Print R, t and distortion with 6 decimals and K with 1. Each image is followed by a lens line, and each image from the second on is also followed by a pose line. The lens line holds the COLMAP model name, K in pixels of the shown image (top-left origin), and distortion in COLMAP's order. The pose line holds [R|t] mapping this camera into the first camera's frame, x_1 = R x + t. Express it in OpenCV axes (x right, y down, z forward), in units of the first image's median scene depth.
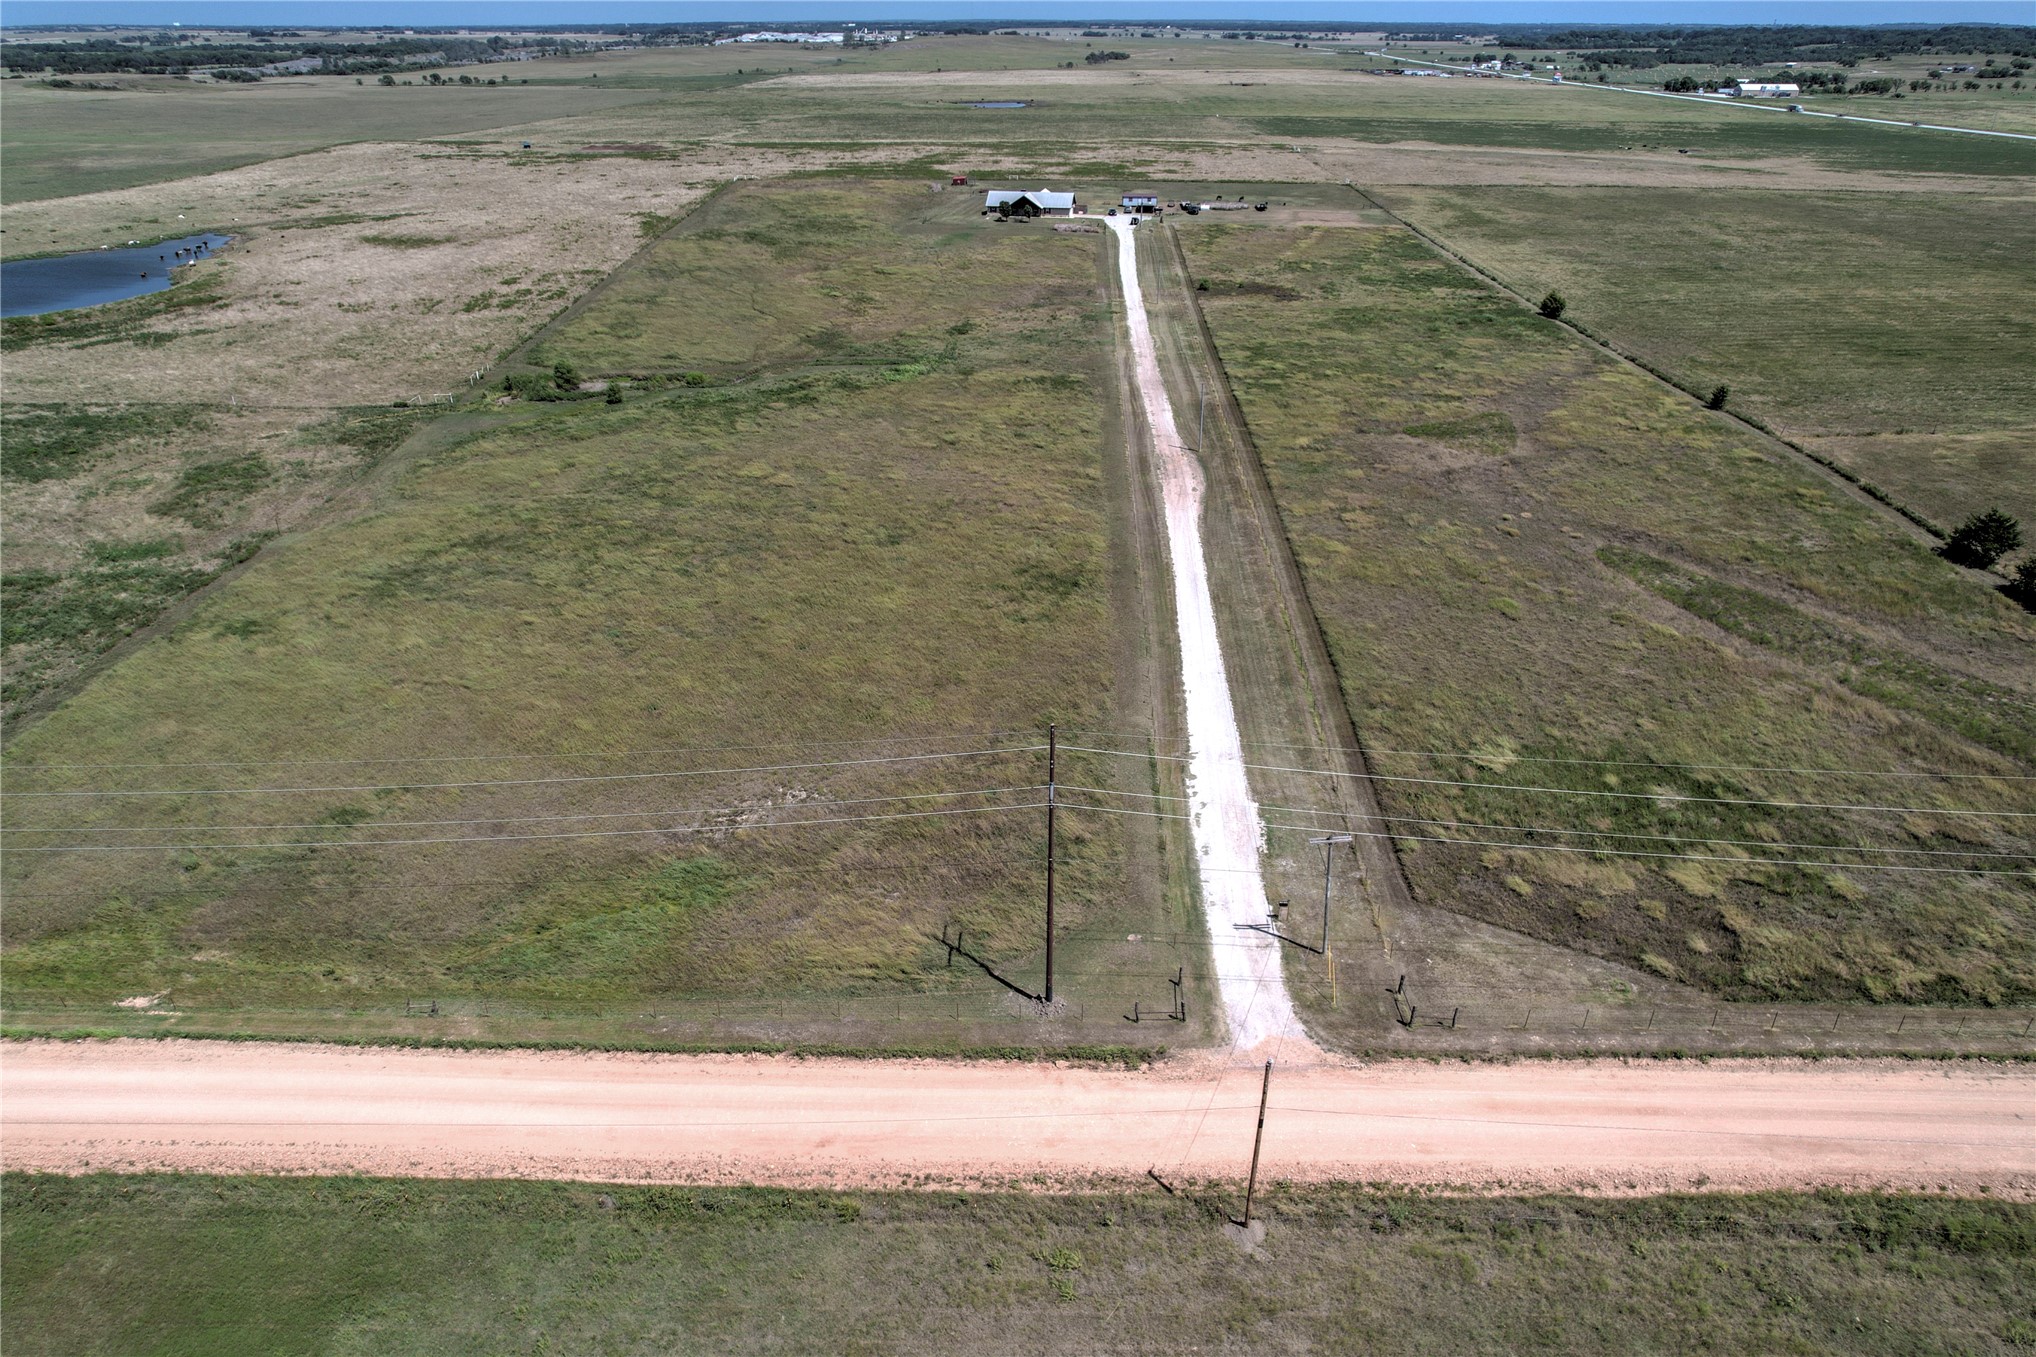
lens RADIAL K [[1305.9, 0, 1018.0], [0, 1305.9, 678.5], [0, 0, 1]] dist [-0.079176, 0.071335]
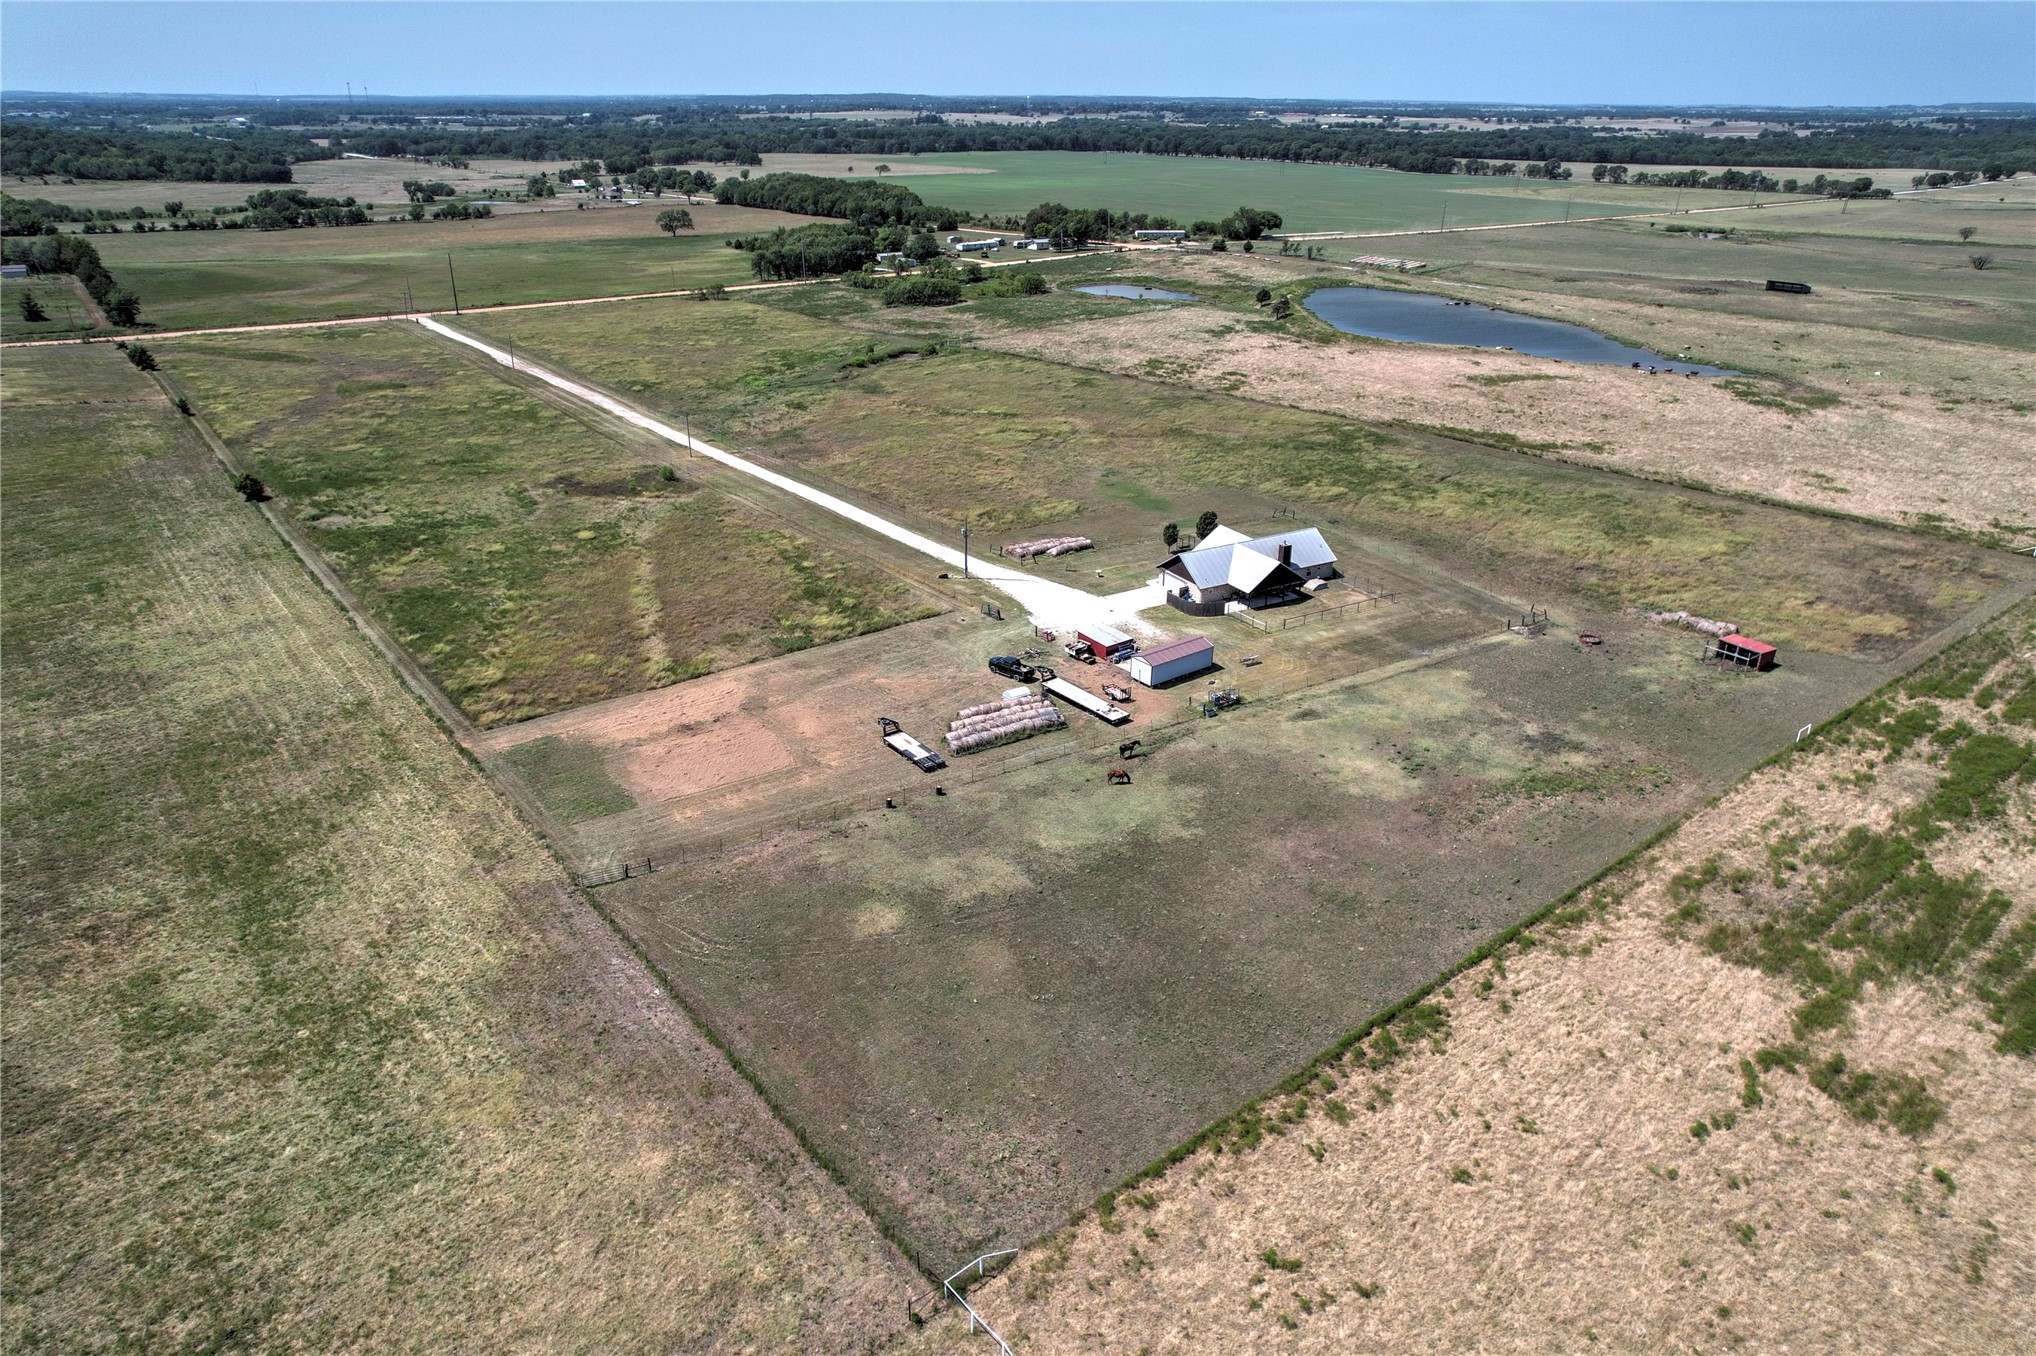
lens RADIAL K [[1305.9, 0, 1018.0], [0, 1305.9, 678.0], [0, 0, 1]] dist [-0.079176, 0.071335]
pose [[-0.757600, 0.265232, -0.596401, 0.800650], [-0.304447, 0.664648, 0.682316, -1.338654], [0.577369, 0.698495, -0.422788, 2.443659]]
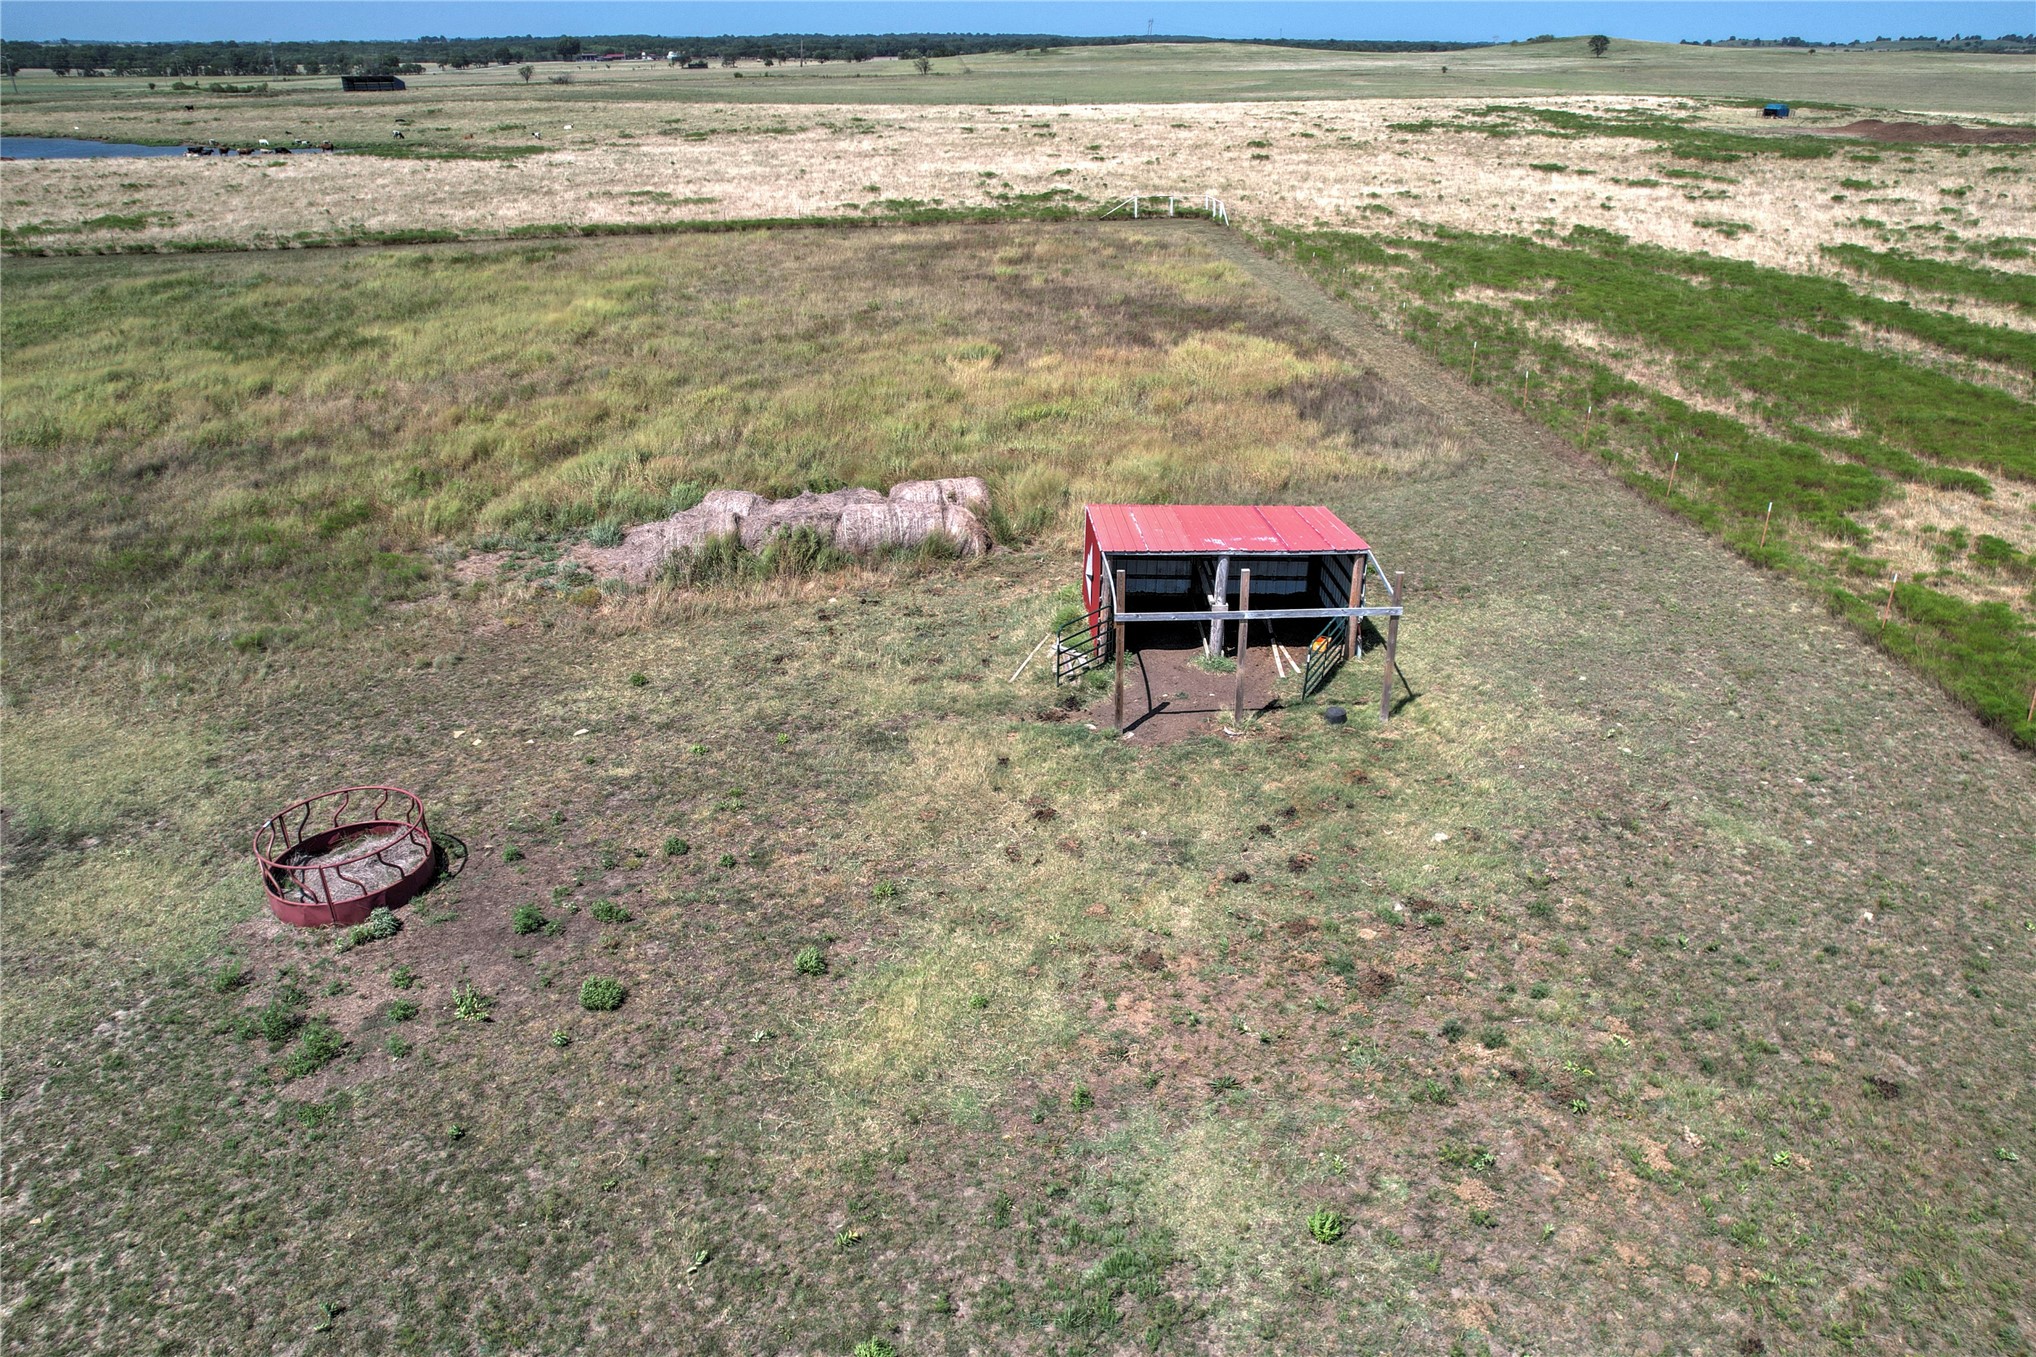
lens RADIAL K [[1305.9, 0, 1018.0], [0, 1305.9, 678.5], [0, 0, 1]] dist [-0.079176, 0.071335]
pose [[0.128275, 0.421805, -0.897567, 0.045549], [-0.458780, 0.827620, 0.323368, -0.935813], [0.879242, 0.370306, 0.299678, 2.283635]]
